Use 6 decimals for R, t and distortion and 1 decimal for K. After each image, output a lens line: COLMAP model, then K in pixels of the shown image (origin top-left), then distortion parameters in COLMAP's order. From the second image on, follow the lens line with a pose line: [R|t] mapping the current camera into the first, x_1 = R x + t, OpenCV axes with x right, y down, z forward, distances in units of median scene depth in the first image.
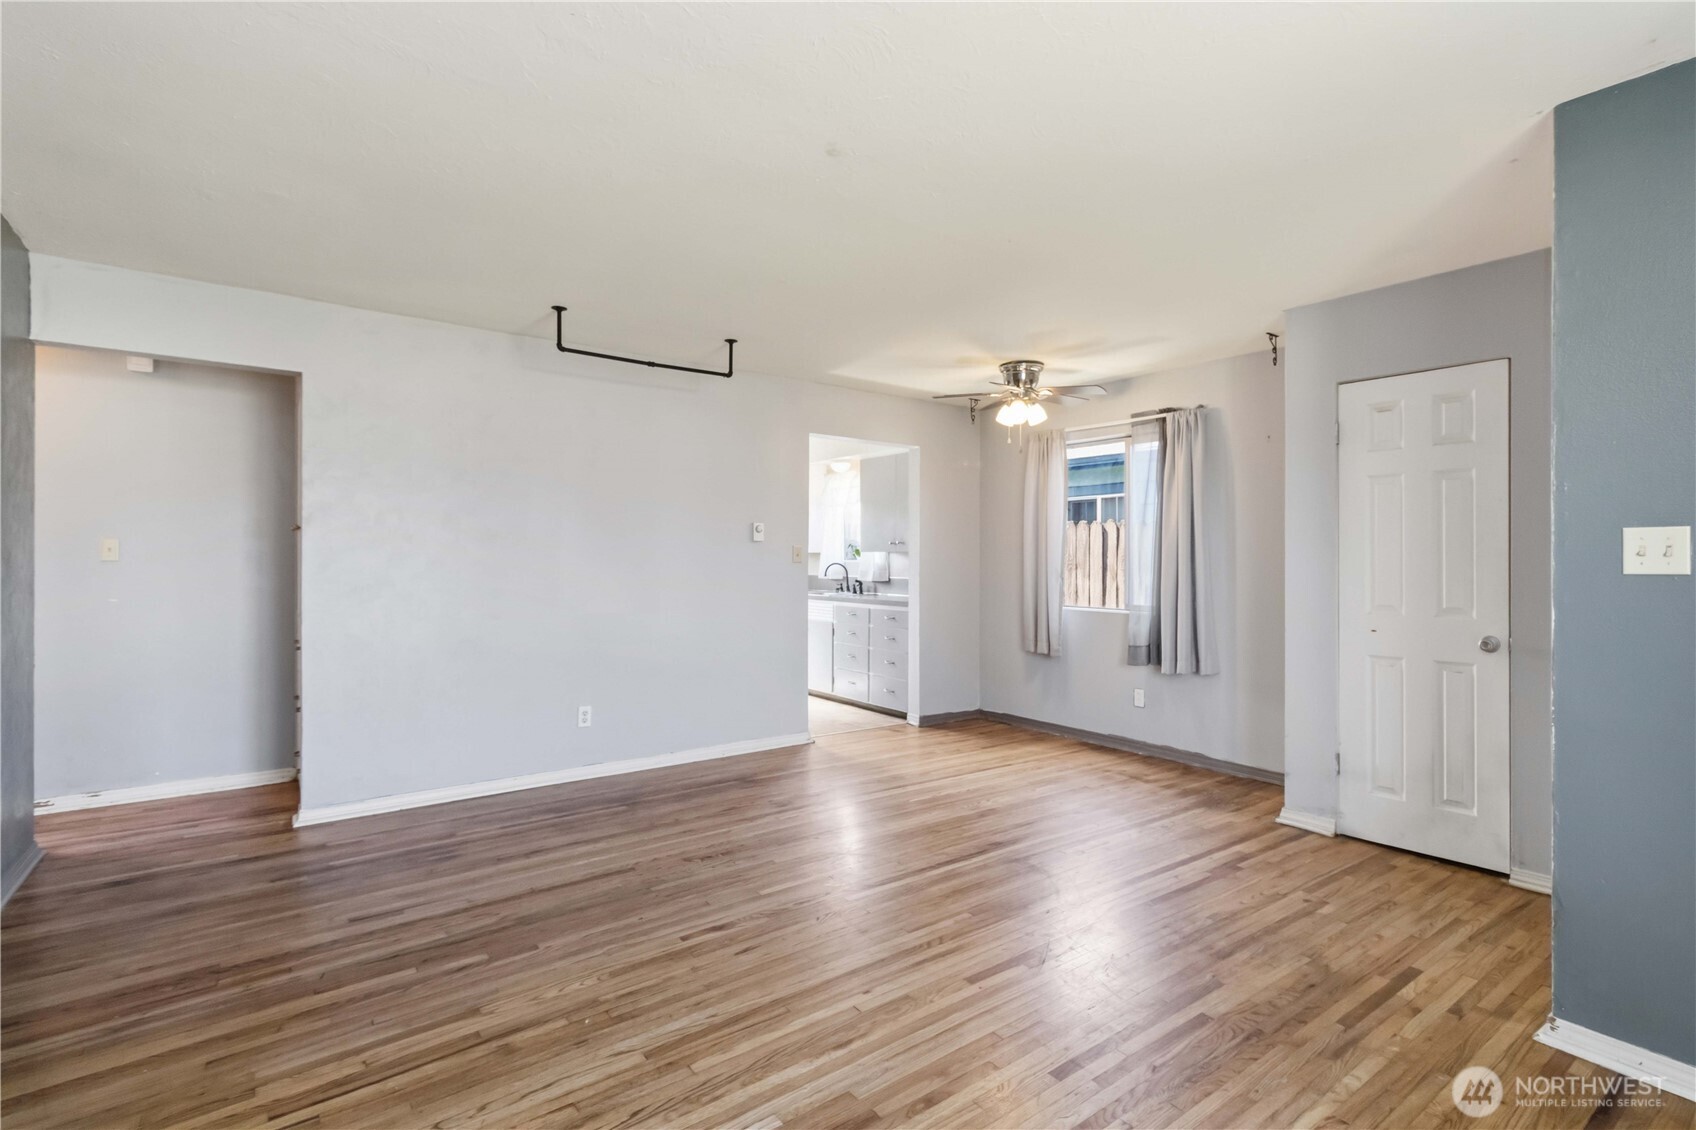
lens RADIAL K [[792.5, 0, 877.7], [0, 792.5, 563.6], [0, 0, 1]] dist [-0.002114, -0.000520]
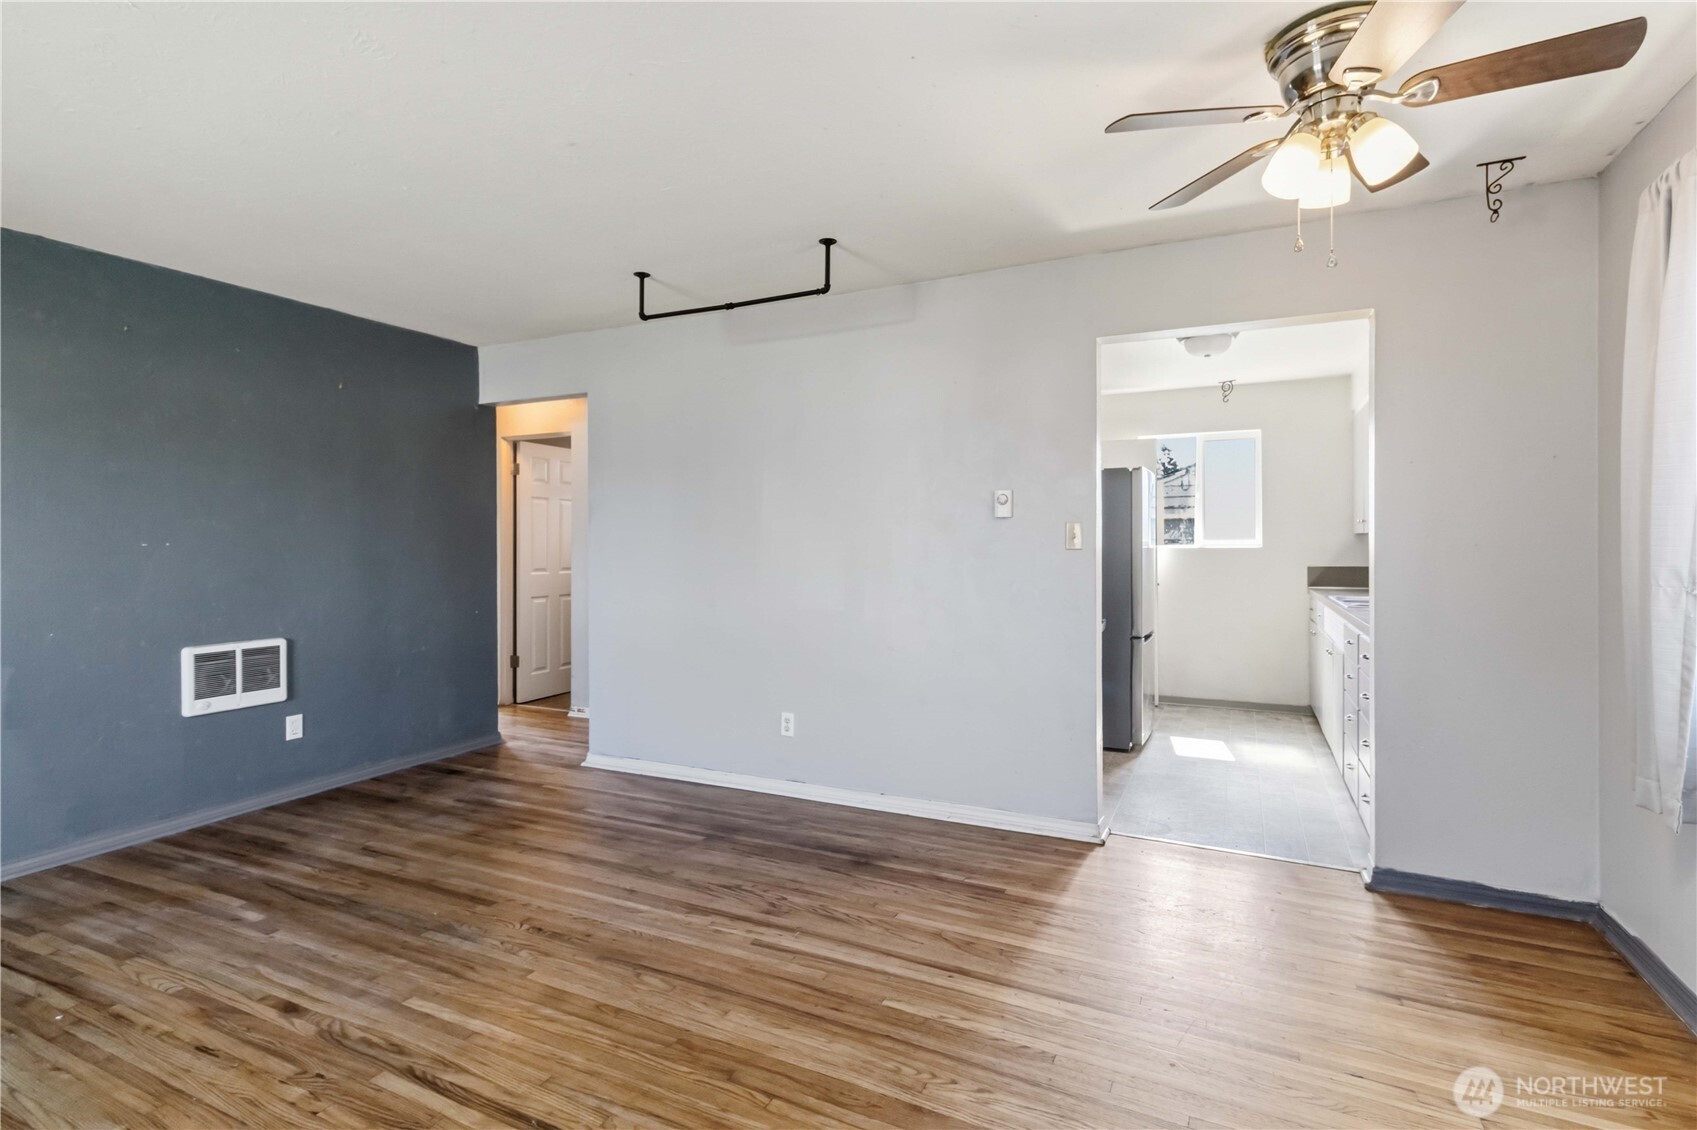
lens RADIAL K [[796.1, 0, 885.1], [0, 796.1, 547.6], [0, 0, 1]] dist [-0.000913, -0.001624]
pose [[0.465182, -0.002439, -0.885212, 0.587984], [-0.001373, 0.999993, -0.003477, -0.000195], [0.885214, 0.002833, 0.465176, 0.870297]]
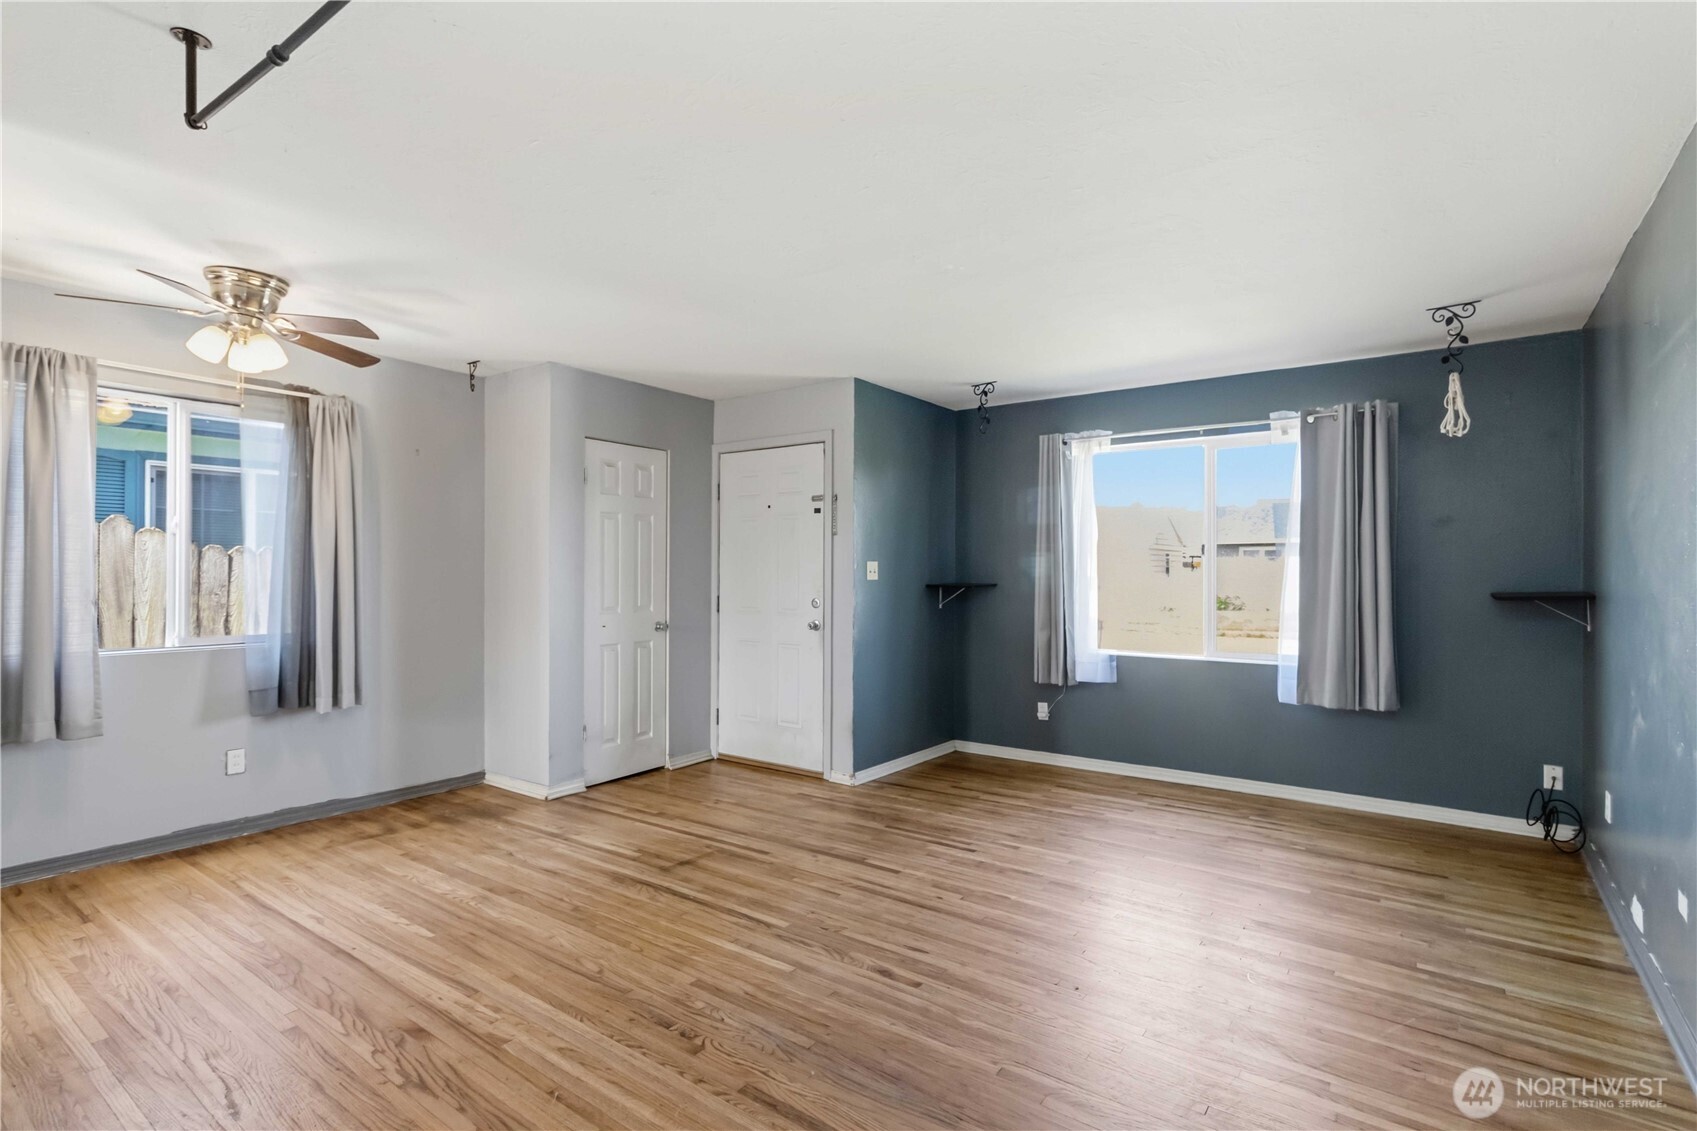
lens RADIAL K [[792.9, 0, 878.3], [0, 792.9, 564.1], [0, 0, 1]] dist [-0.002114, -0.000520]
pose [[-0.291837, 0.007738, 0.956437, -0.824198], [0.003082, 0.999970, -0.007150, -0.010484], [-0.956463, 0.000861, -0.291852, 0.963226]]
